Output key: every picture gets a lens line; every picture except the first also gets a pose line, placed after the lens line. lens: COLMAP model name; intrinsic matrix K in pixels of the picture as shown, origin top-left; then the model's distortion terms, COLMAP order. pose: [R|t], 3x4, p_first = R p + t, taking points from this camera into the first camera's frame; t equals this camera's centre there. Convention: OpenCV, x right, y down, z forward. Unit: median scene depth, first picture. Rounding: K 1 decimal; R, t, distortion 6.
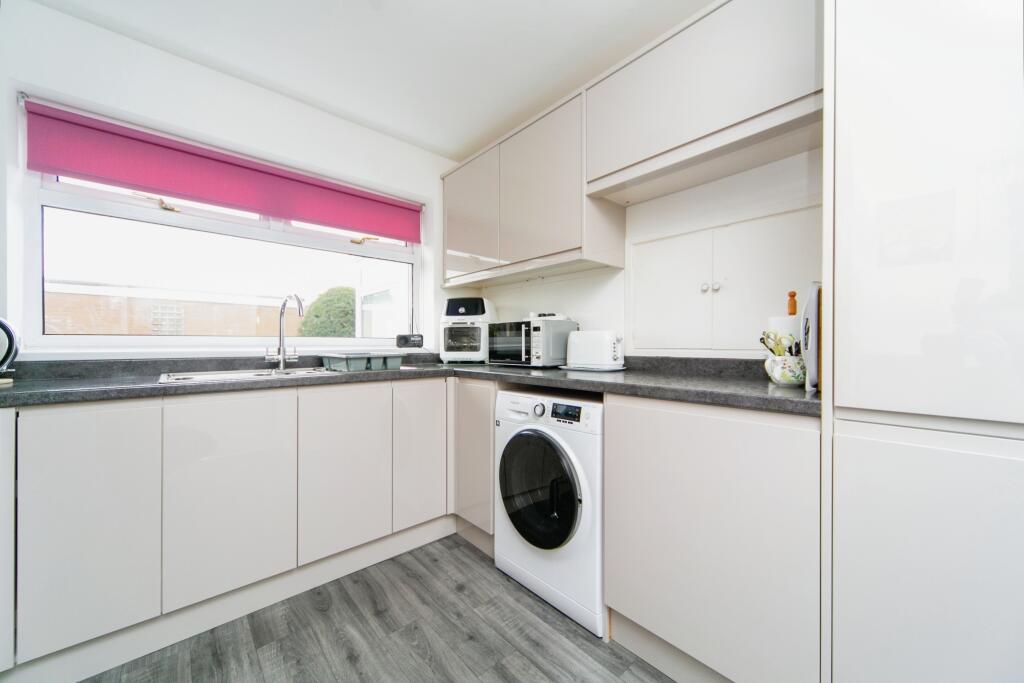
lens RADIAL K [[374.9, 0, 515.3], [0, 374.9, 344.5], [0, 0, 1]] dist [0.000784, -0.000027]
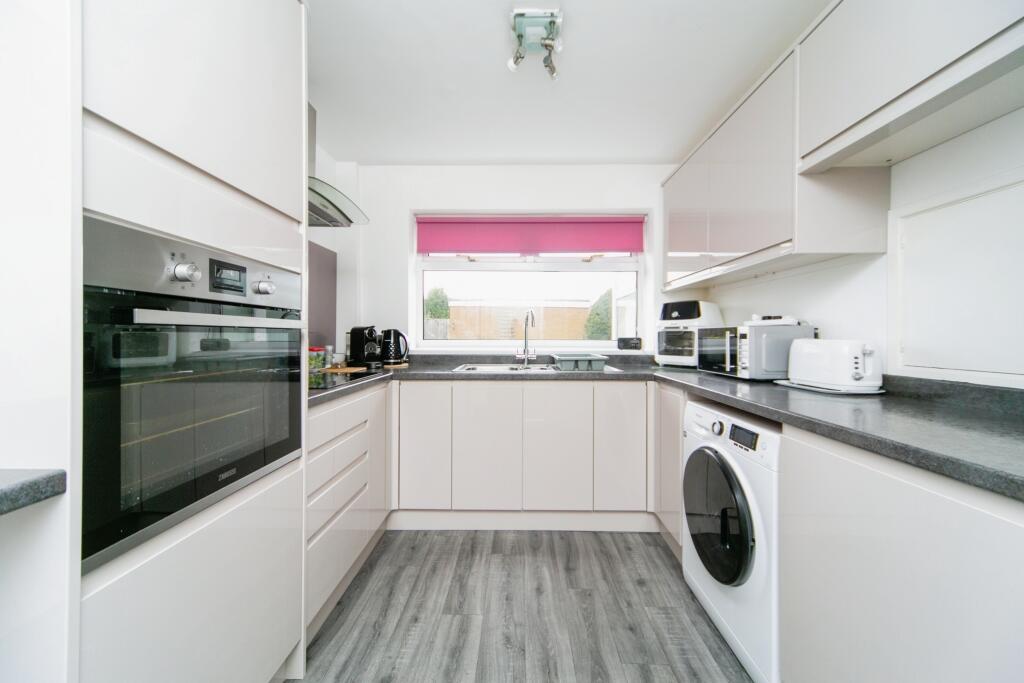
lens RADIAL K [[354.1, 0, 515.8], [0, 354.1, 335.7], [0, 0, 1]] dist [0.010734, -0.000058]
pose [[0.735111, 0.003173, -0.677939, 0.248409], [-0.003738, 0.999993, 0.000626, -0.044157], [0.677936, 0.002074, 0.735118, 0.015391]]
